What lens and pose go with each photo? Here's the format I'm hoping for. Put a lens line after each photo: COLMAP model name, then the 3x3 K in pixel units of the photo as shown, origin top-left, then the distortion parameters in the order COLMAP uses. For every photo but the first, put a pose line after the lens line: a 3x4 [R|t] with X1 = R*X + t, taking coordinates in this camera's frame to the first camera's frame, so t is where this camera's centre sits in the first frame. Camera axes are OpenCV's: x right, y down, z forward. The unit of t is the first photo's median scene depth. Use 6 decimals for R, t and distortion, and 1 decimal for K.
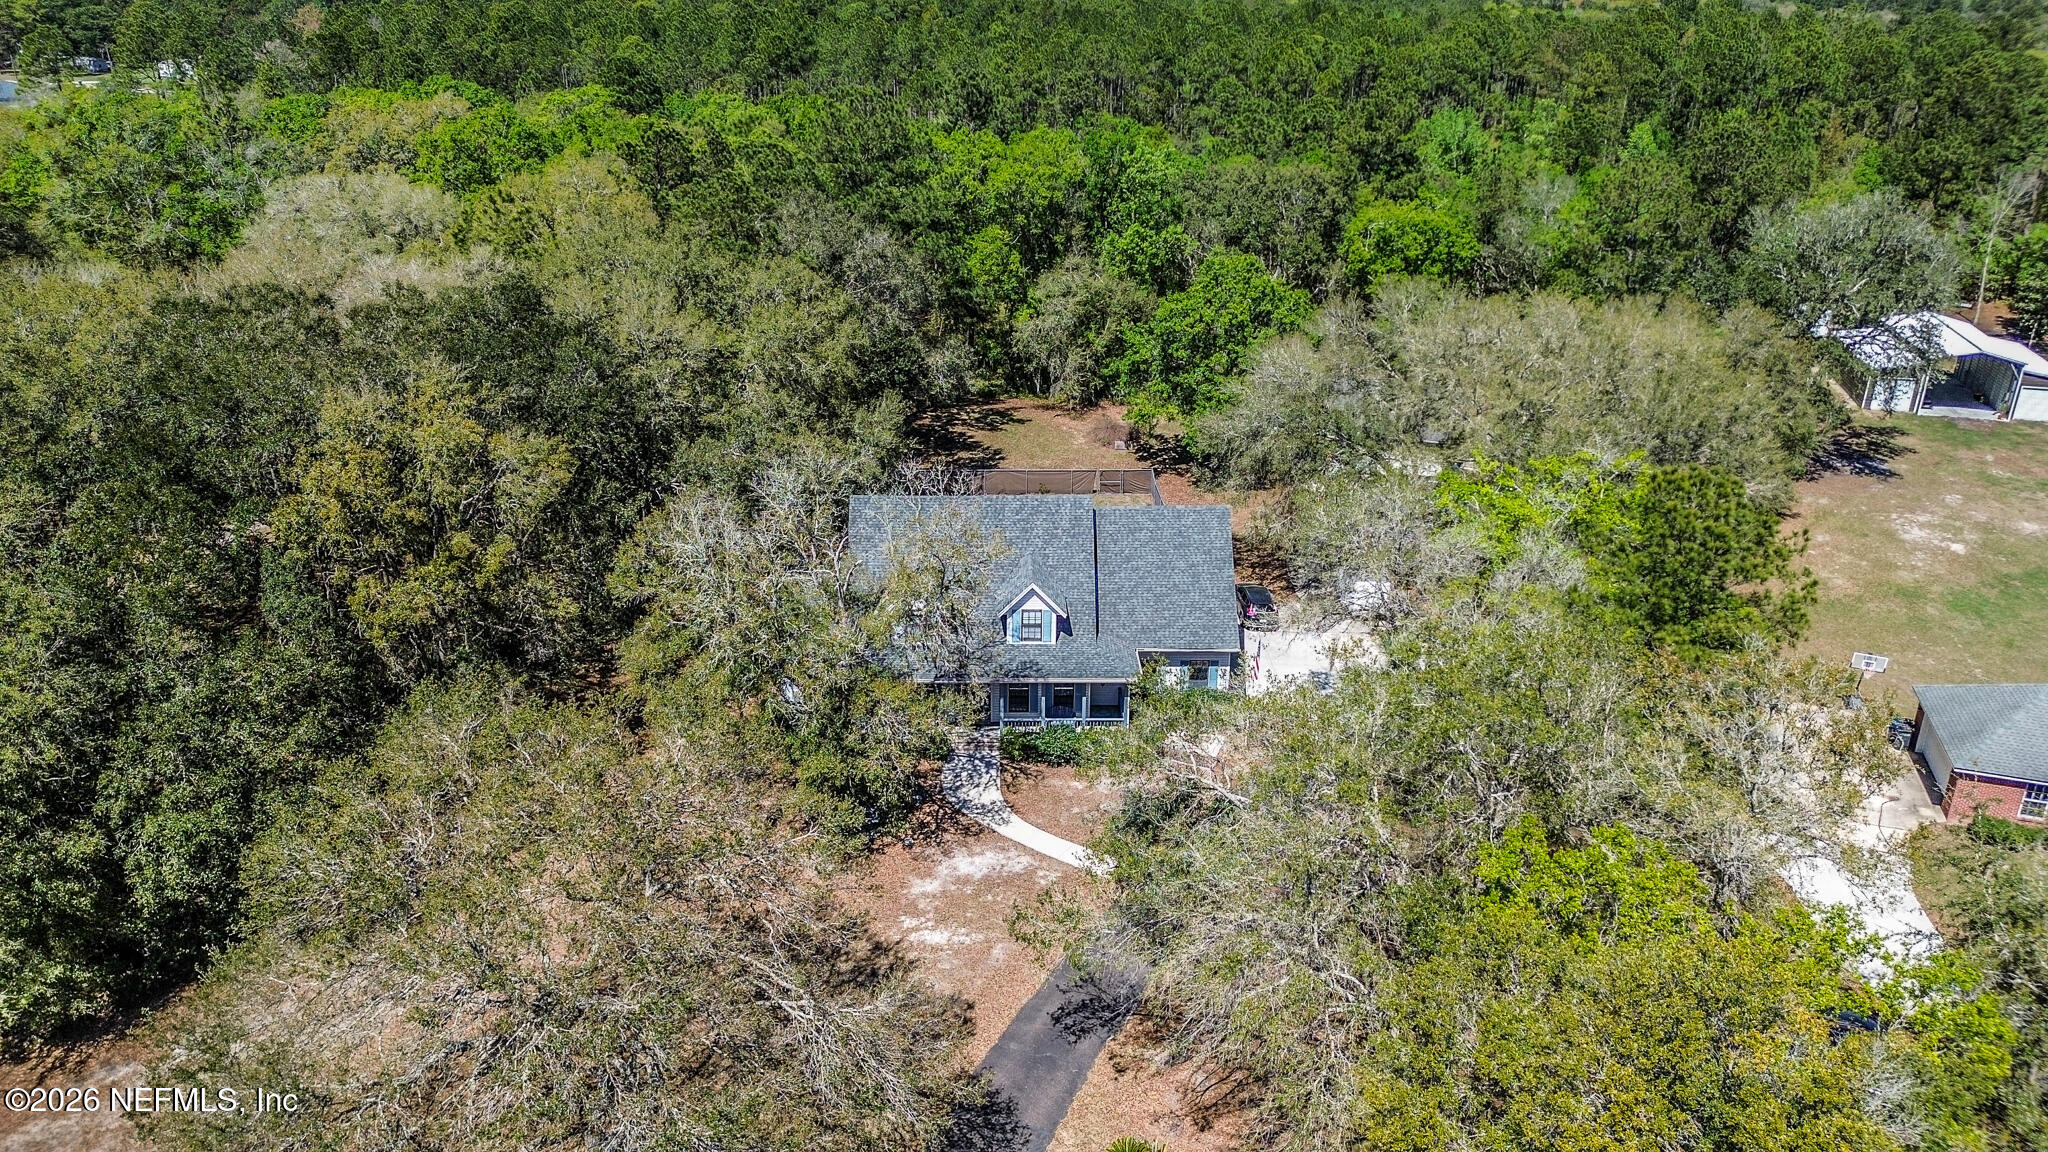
lens RADIAL K [[1470.6, 0, 1024.0], [0, 1470.6, 576.0], [0, 0, 1]] dist [0.065420, -0.068059]
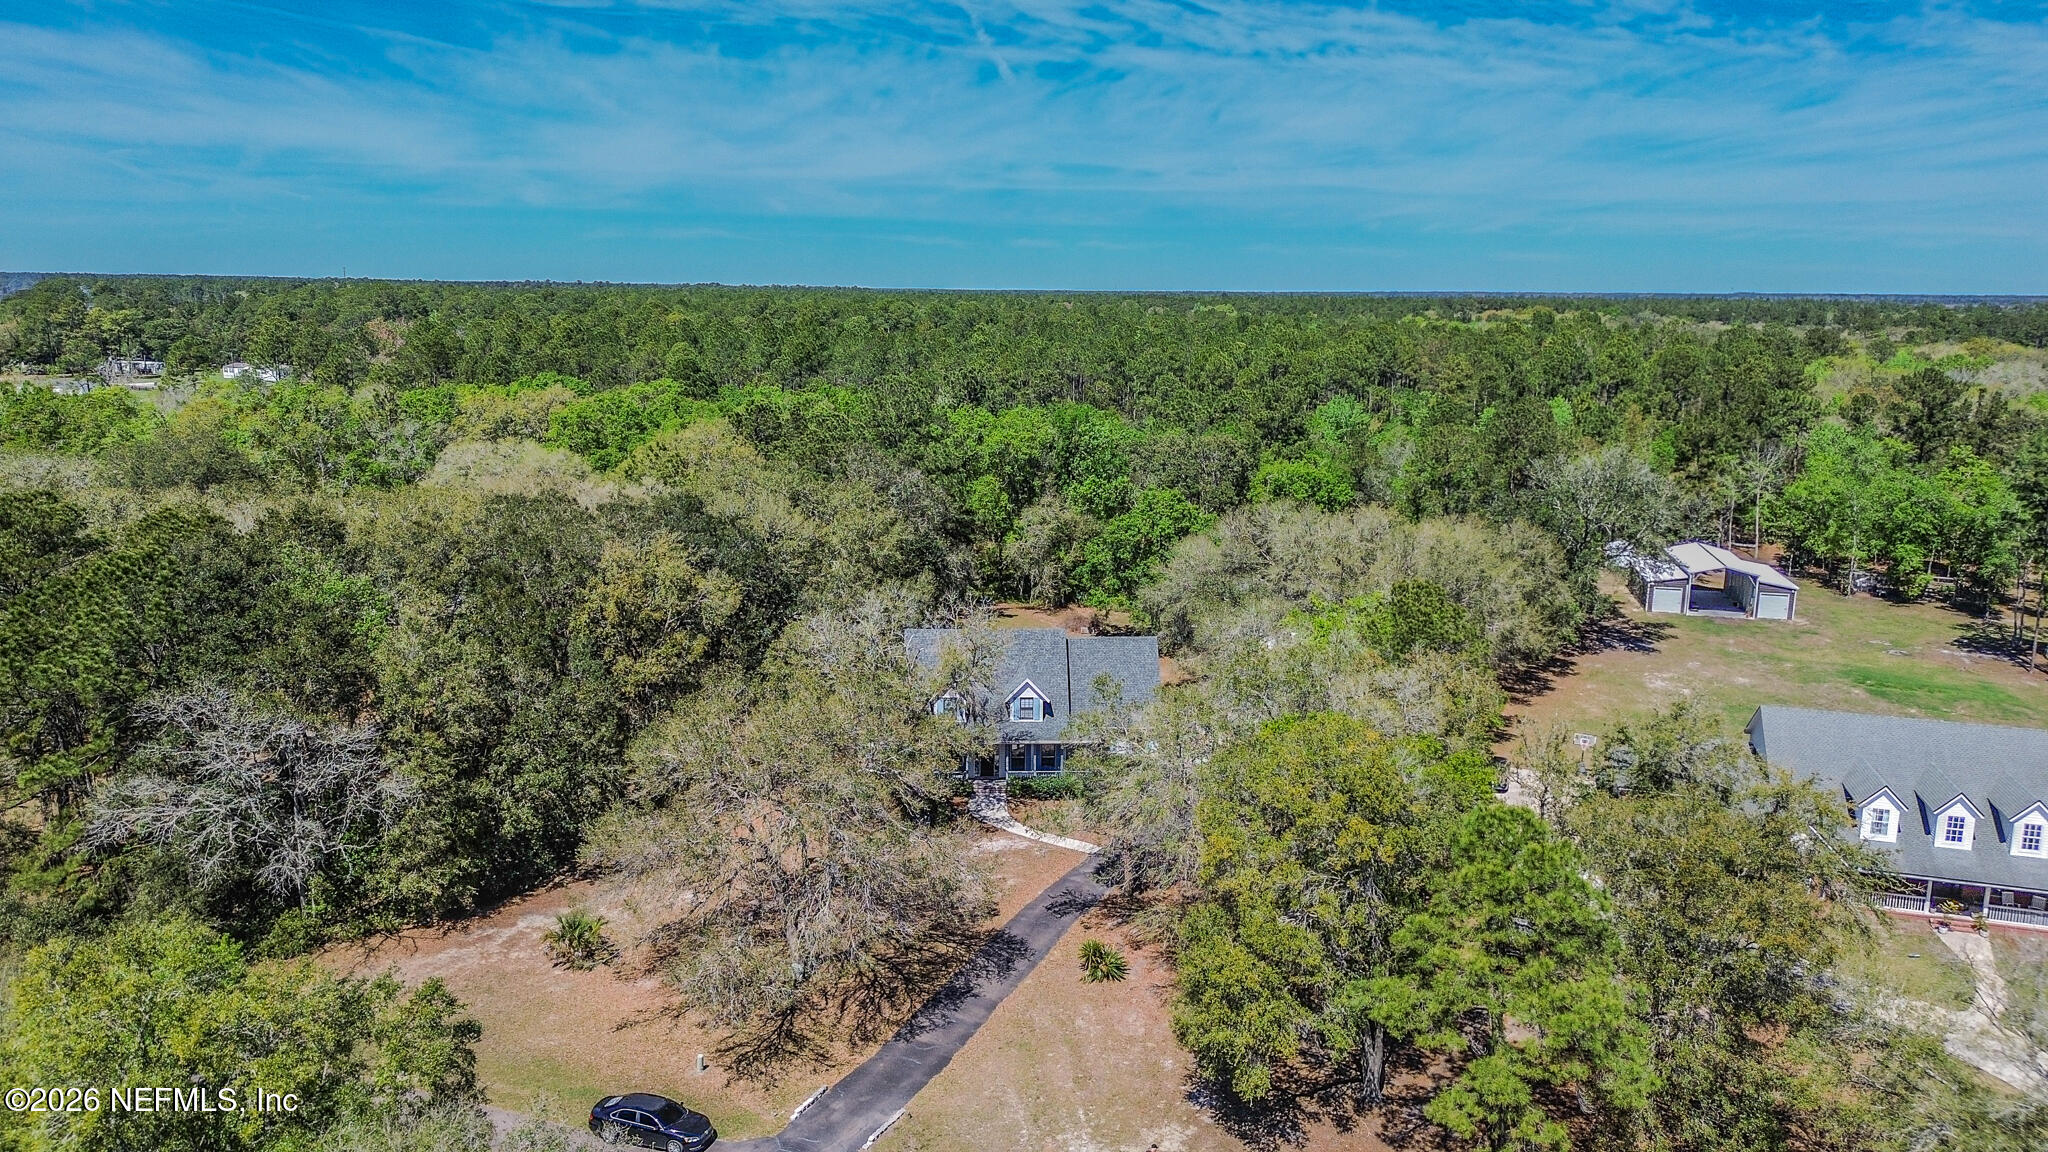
lens RADIAL K [[1470.6, 0, 1024.0], [0, 1470.6, 576.0], [0, 0, 1]] dist [0.065420, -0.068059]
pose [[0.999745, -0.003882, 0.022243, -0.023749], [0.008073, 0.981443, -0.191585, 0.147633], [-0.021086, 0.191716, 0.981224, -0.400740]]
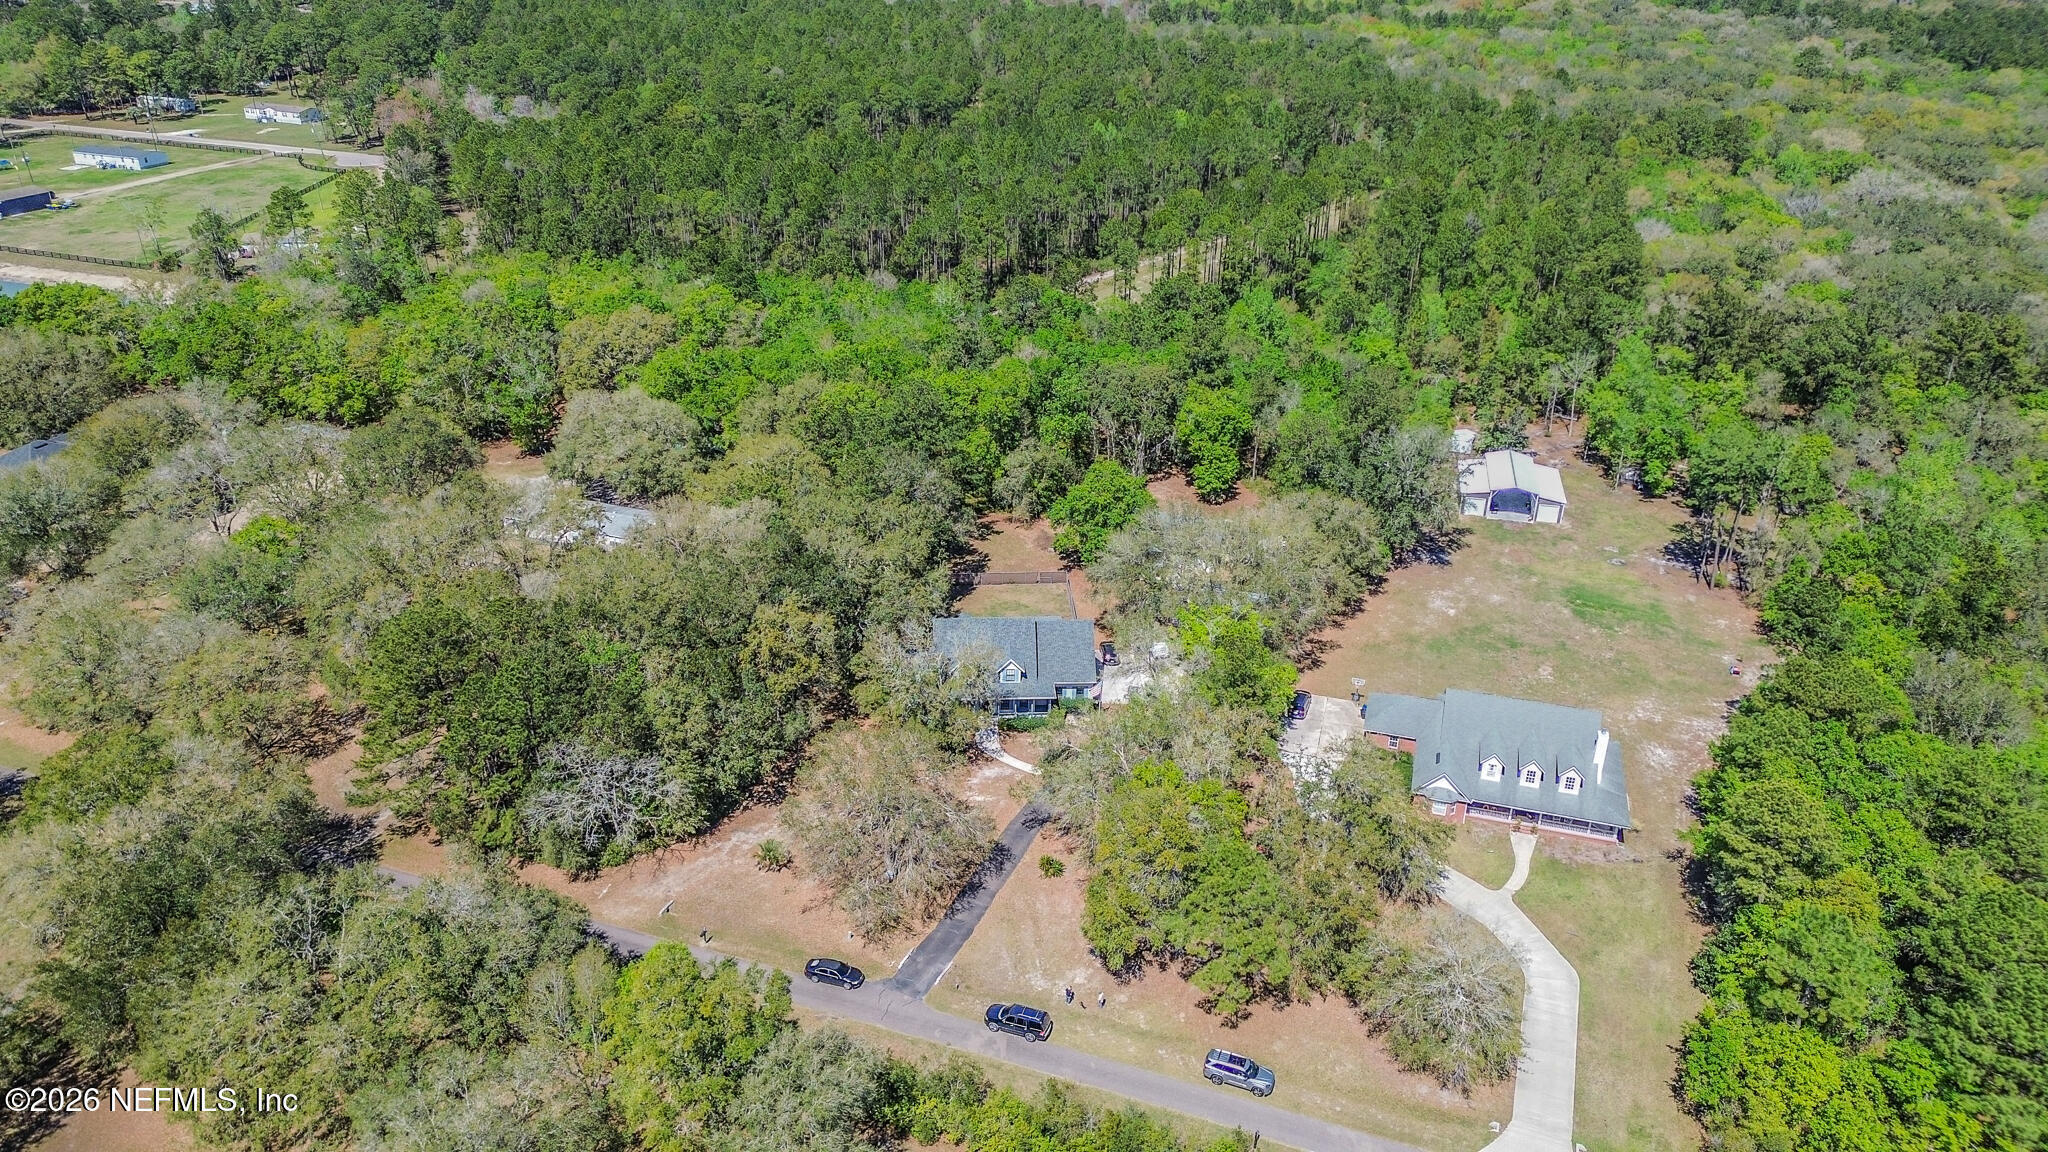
lens RADIAL K [[1470.6, 0, 1024.0], [0, 1470.6, 576.0], [0, 0, 1]] dist [0.065420, -0.068059]
pose [[0.999391, -0.012790, 0.032474, -0.038538], [0.010720, 0.997949, 0.063113, -0.222573], [-0.033214, -0.062727, 0.997478, -1.116484]]
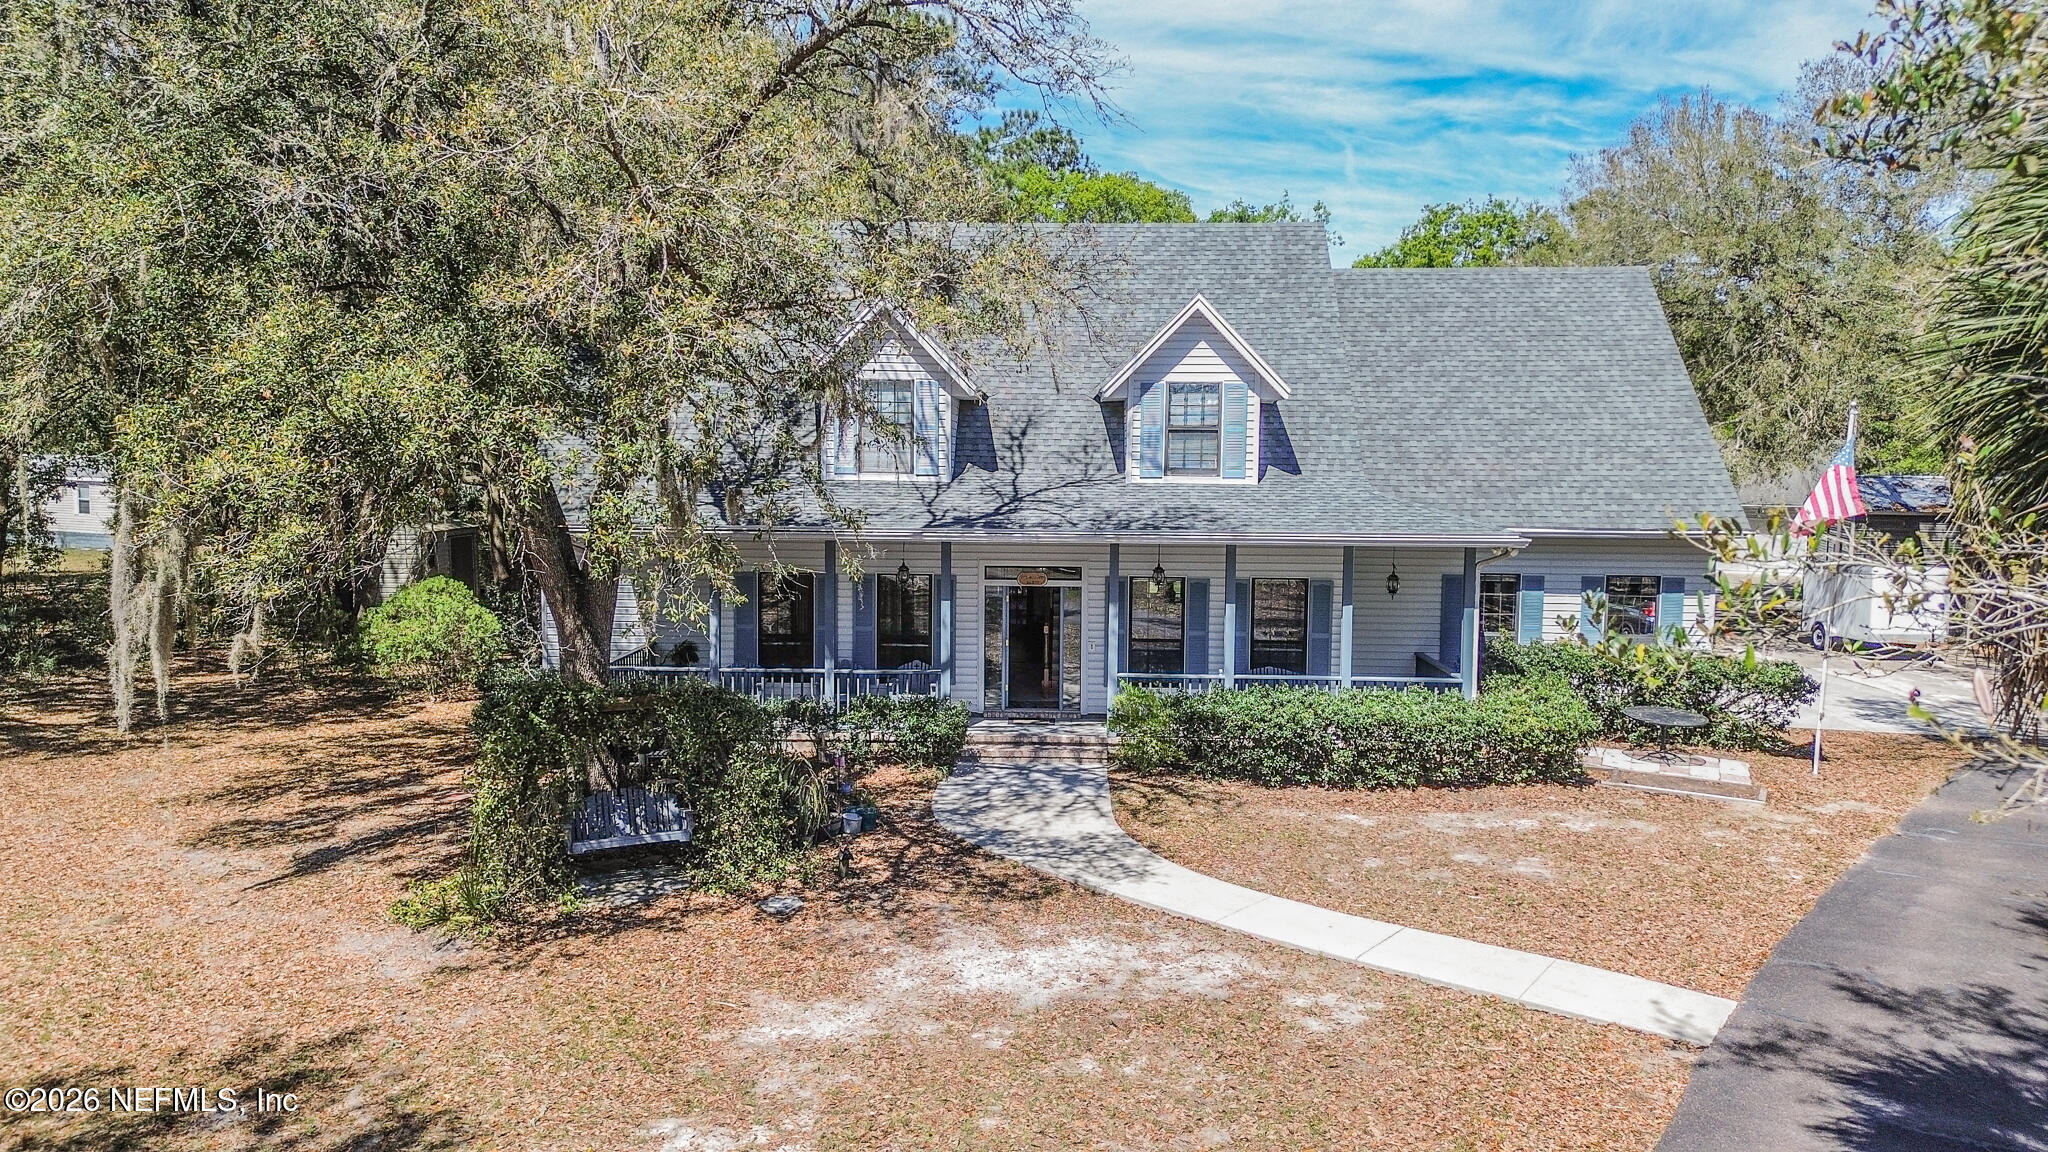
lens RADIAL K [[1470.6, 0, 1024.0], [0, 1470.6, 576.0], [0, 0, 1]] dist [0.065420, -0.068059]
pose [[0.998757, 0.010664, -0.048690, -0.014870], [-0.025013, 0.952179, -0.304515, 0.143179], [0.043115, 0.305354, 0.951262, 0.510284]]
